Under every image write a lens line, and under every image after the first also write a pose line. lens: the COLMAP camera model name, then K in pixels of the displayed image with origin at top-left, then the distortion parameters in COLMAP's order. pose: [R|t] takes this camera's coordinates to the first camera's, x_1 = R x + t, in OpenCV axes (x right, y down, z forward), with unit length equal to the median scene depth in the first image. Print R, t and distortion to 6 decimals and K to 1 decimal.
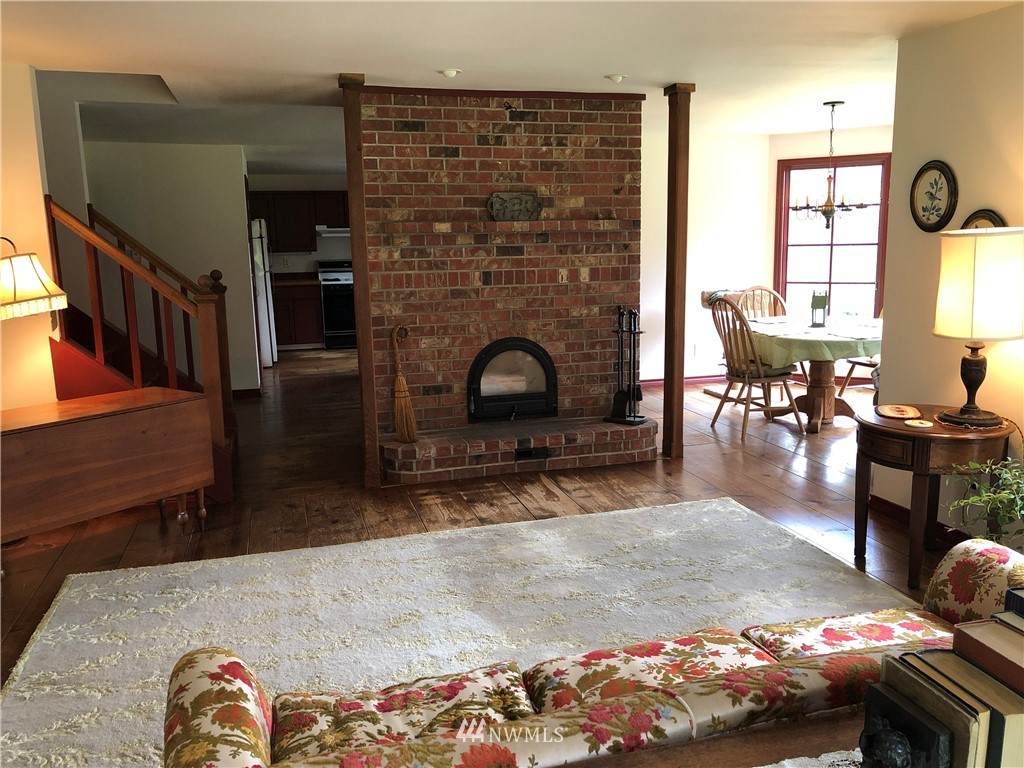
lens RADIAL K [[842.8, 0, 517.6], [0, 842.8, 386.2], [0, 0, 1]] dist [0.043178, -0.030523]
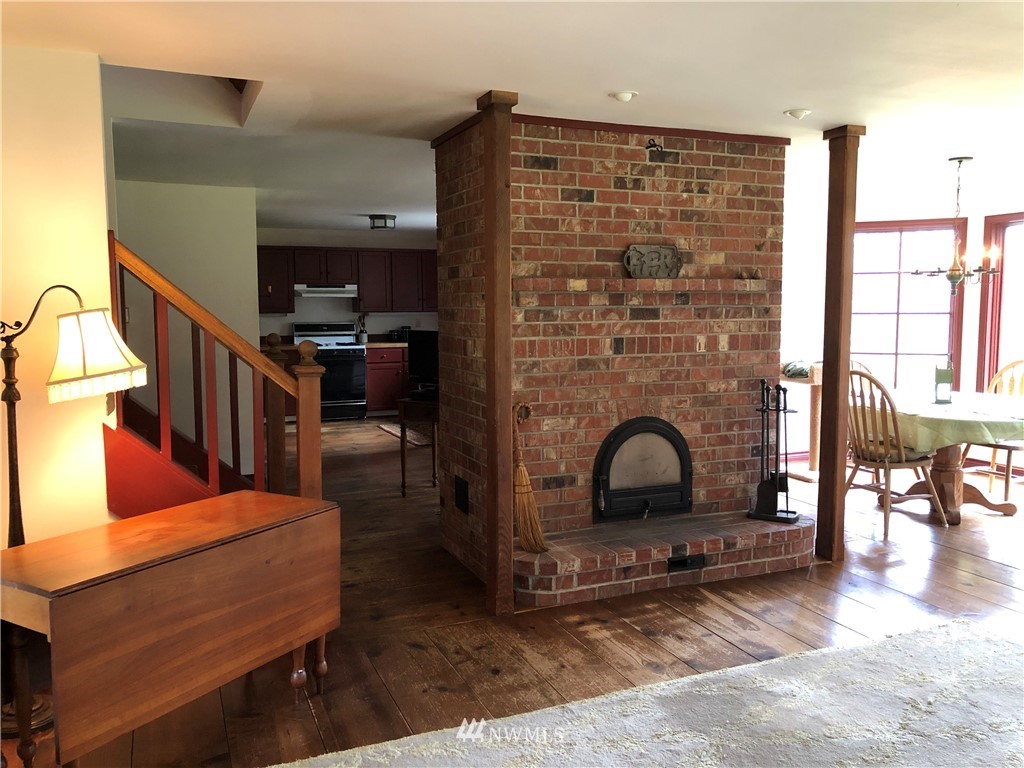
lens RADIAL K [[842.8, 0, 513.1], [0, 842.8, 375.9], [0, 0, 1]] dist [0.043178, -0.030523]
pose [[0.992657, 0.004961, 0.120864, -0.243953], [0.005714, 0.996121, -0.087811, -0.027471], [-0.120830, 0.087856, 0.988778, 0.200582]]
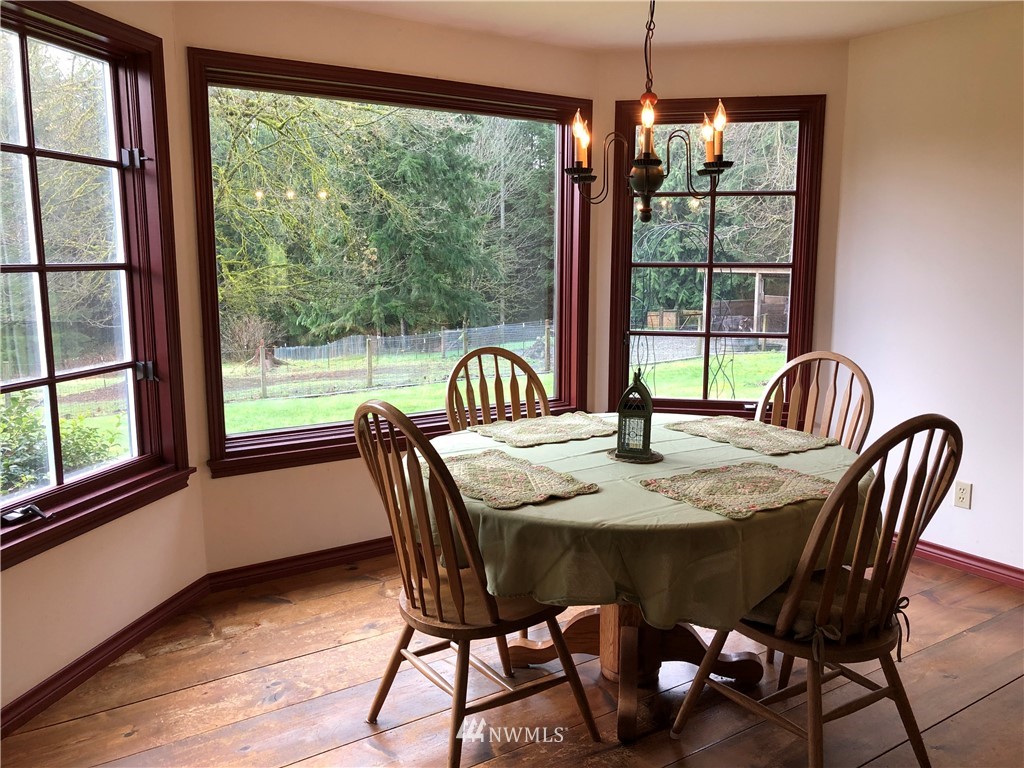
lens RADIAL K [[842.8, 0, 517.0], [0, 842.8, 383.9], [0, 0, 1]] dist [0.043178, -0.030523]
pose [[-0.299849, -0.123840, 0.945915, -0.342220], [0.171292, 0.968435, 0.181087, -0.406397], [-0.938483, 0.216327, -0.269172, 2.599599]]
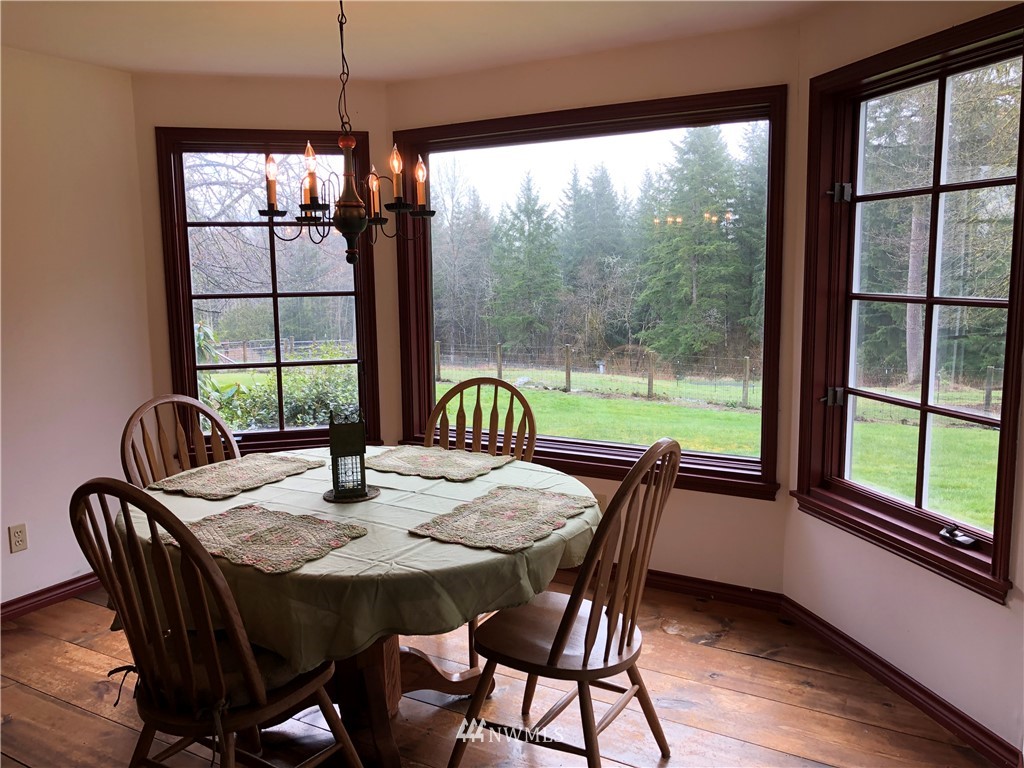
lens RADIAL K [[842.8, 0, 504.1], [0, 842.8, 377.8], [0, 0, 1]] dist [0.043178, -0.030523]
pose [[0.729503, -0.080496, 0.679224, 0.160763], [0.120797, 0.992603, -0.012103, -0.136788], [-0.673226, 0.090877, 0.733831, 0.769913]]
